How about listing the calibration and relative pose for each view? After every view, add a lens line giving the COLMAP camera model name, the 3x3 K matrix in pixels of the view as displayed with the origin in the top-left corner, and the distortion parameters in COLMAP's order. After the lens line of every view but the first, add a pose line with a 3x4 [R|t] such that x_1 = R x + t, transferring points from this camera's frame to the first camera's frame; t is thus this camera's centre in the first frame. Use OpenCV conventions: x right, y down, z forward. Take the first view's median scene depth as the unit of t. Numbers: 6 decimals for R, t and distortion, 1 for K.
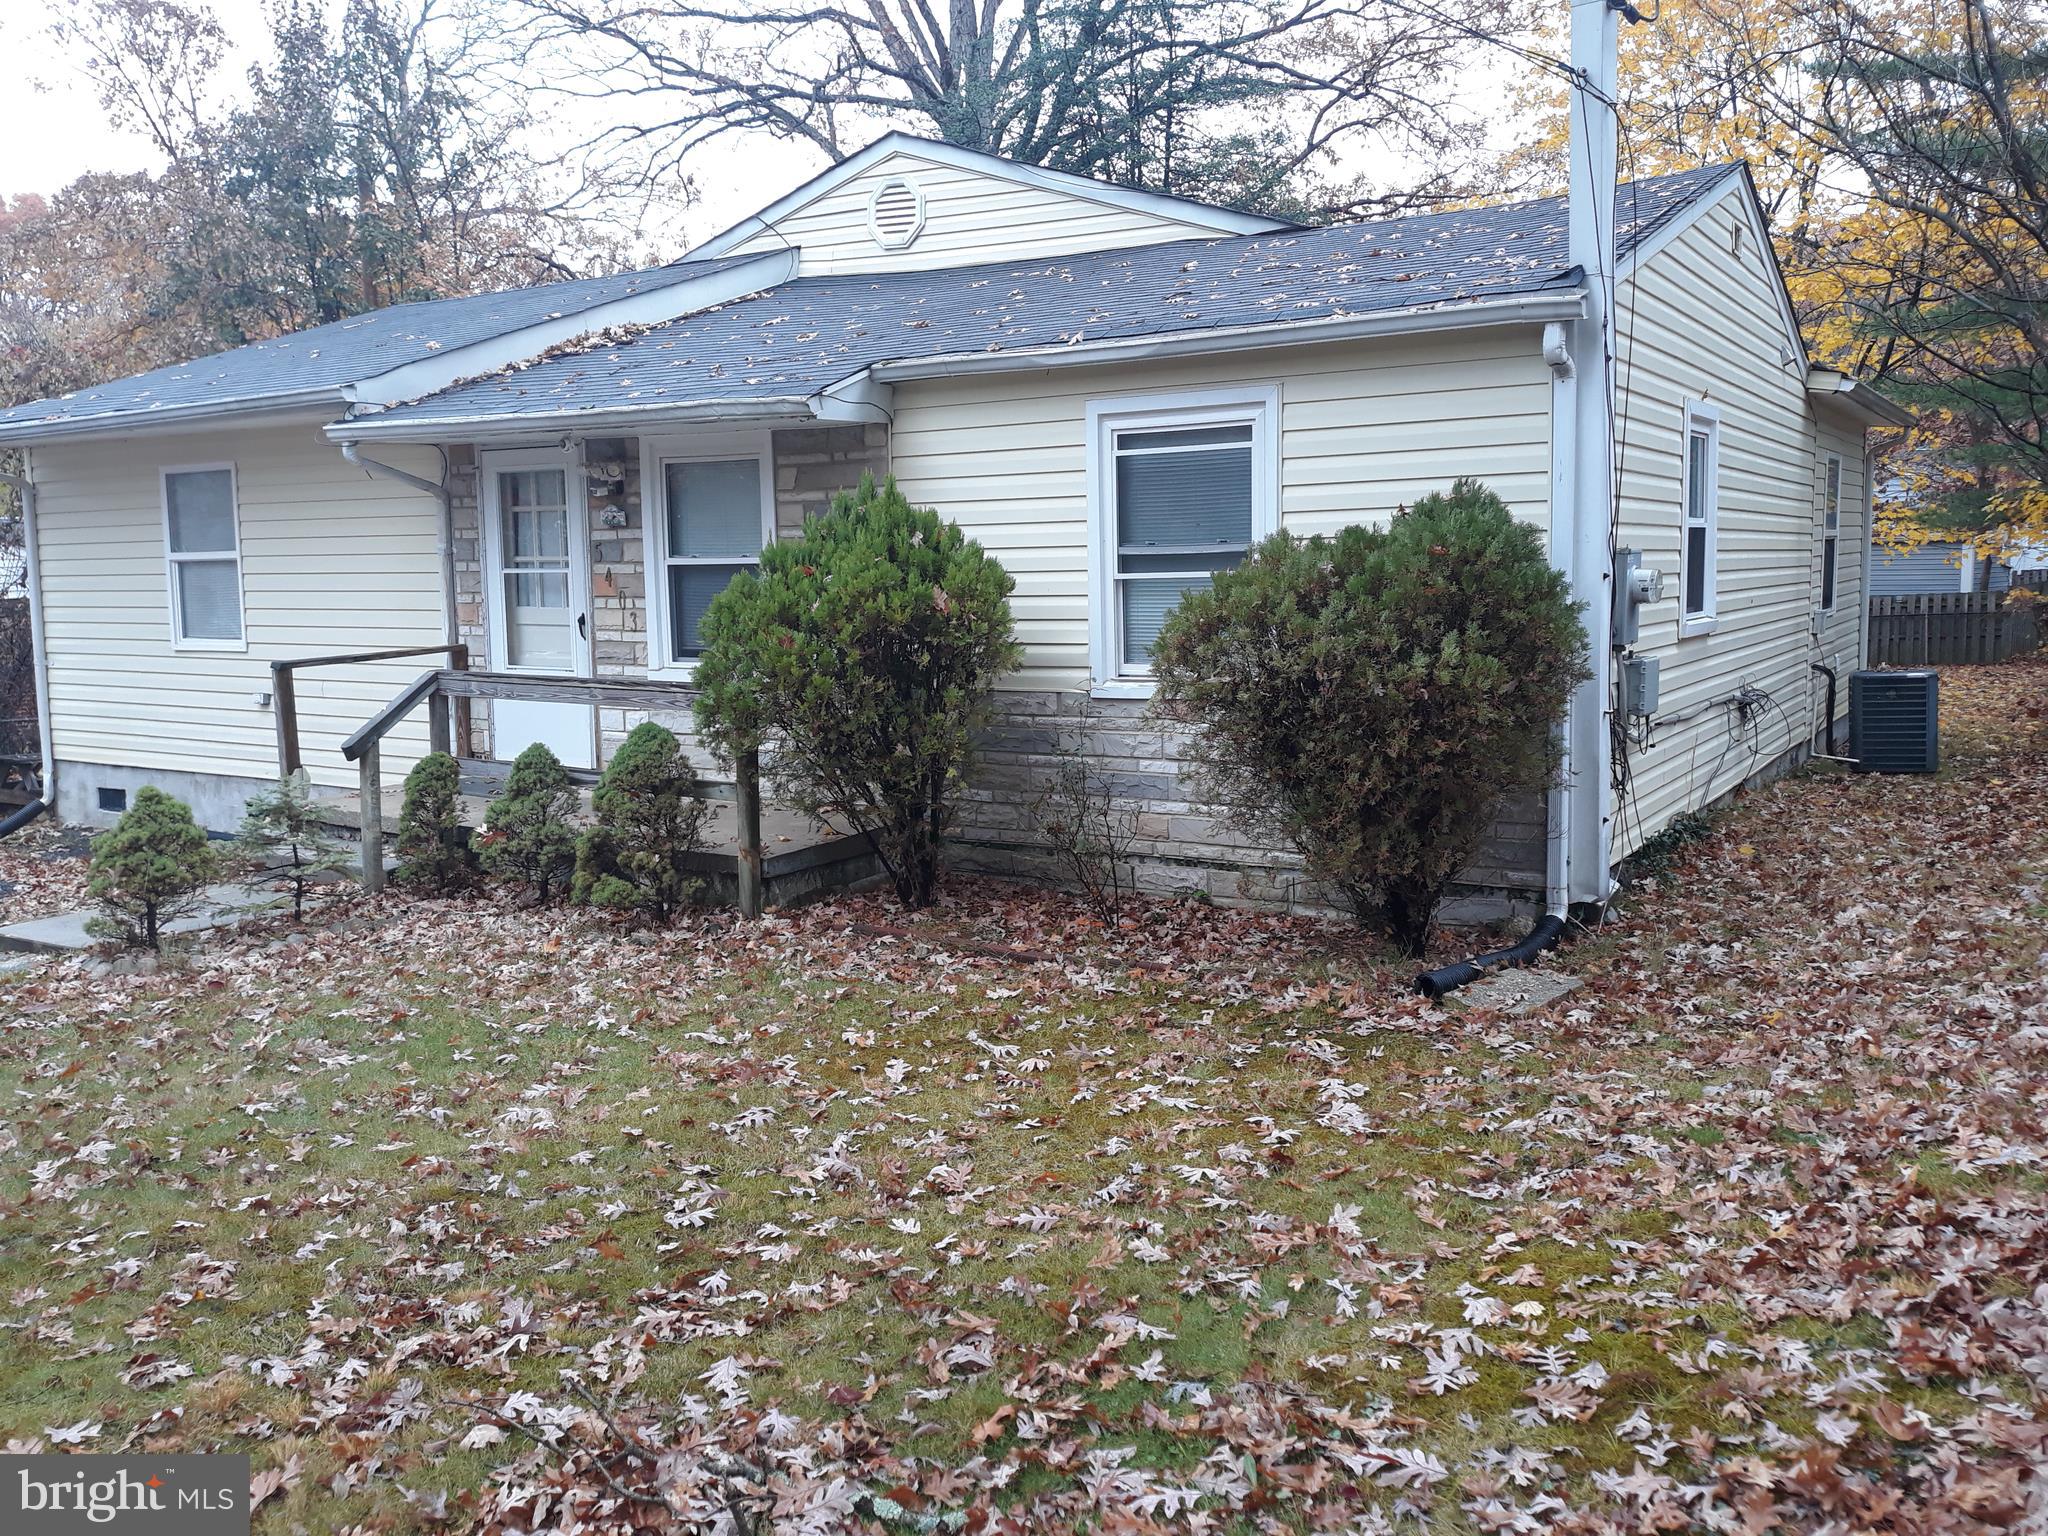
lens RADIAL K [[1669.0, 0, 1020.2], [0, 1669.0, 755.4], [0, 0, 1]] dist [0.103712, -0.251440]
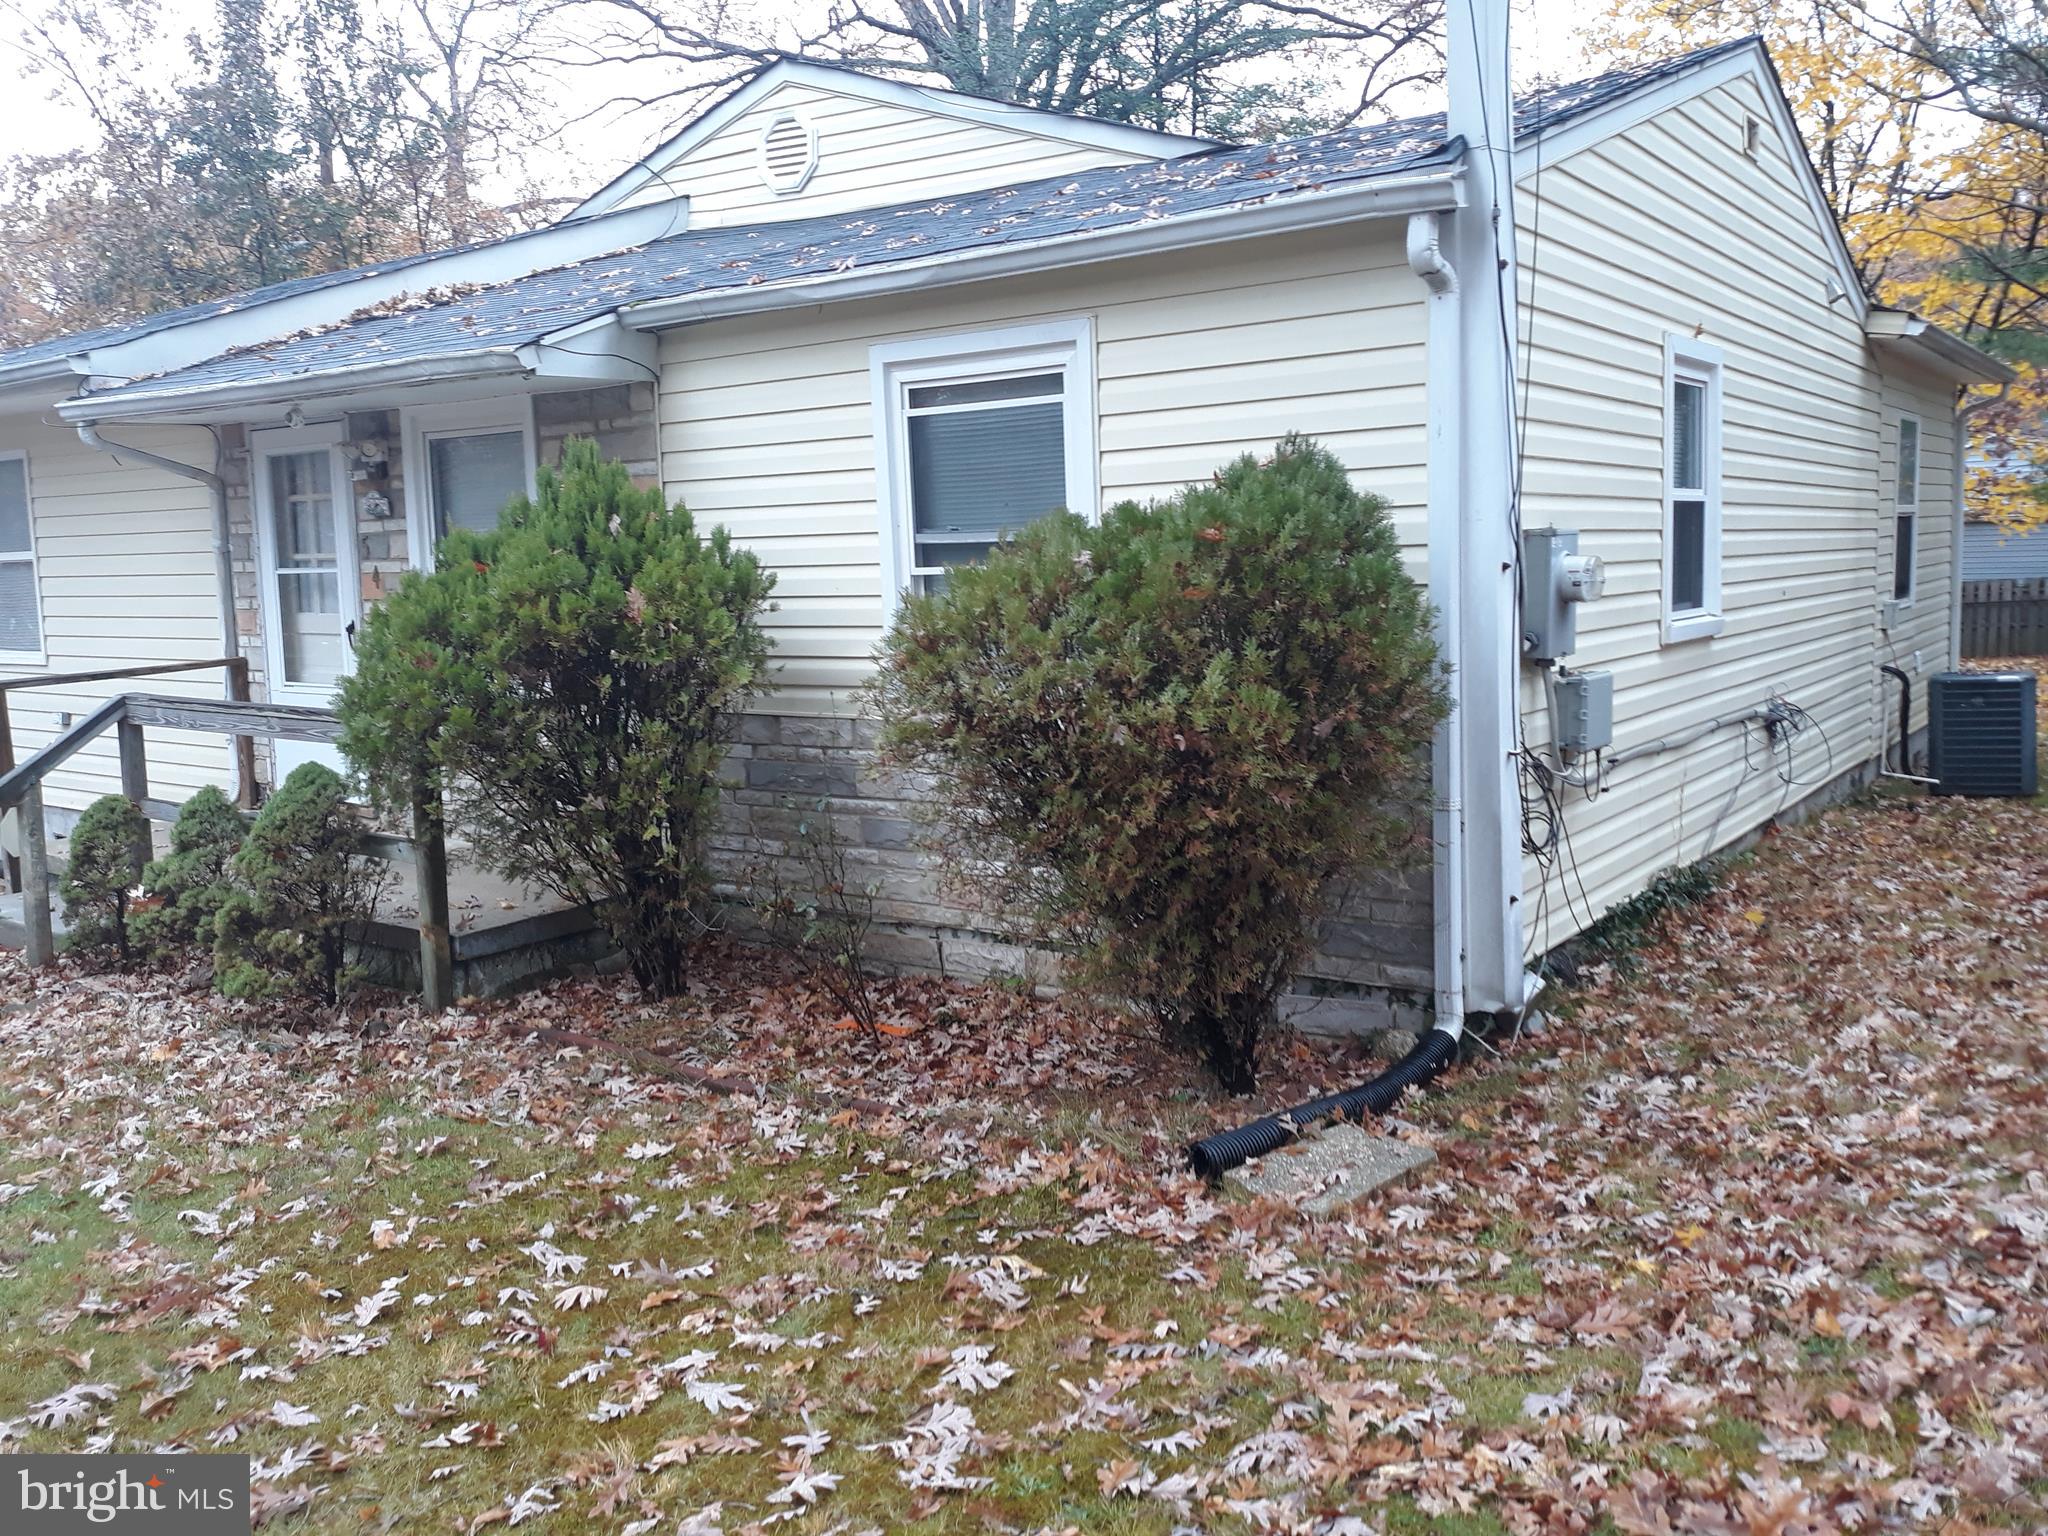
lens RADIAL K [[1677.0, 0, 1019.6], [0, 1677.0, 746.7], [0, 0, 1]] dist [0.069795, -0.142256]
pose [[0.998019, -0.003687, -0.062798, 0.156567], [0.003676, 0.999993, -0.000296, -0.025043], [0.062798, 0.000064, 0.998026, 0.222763]]
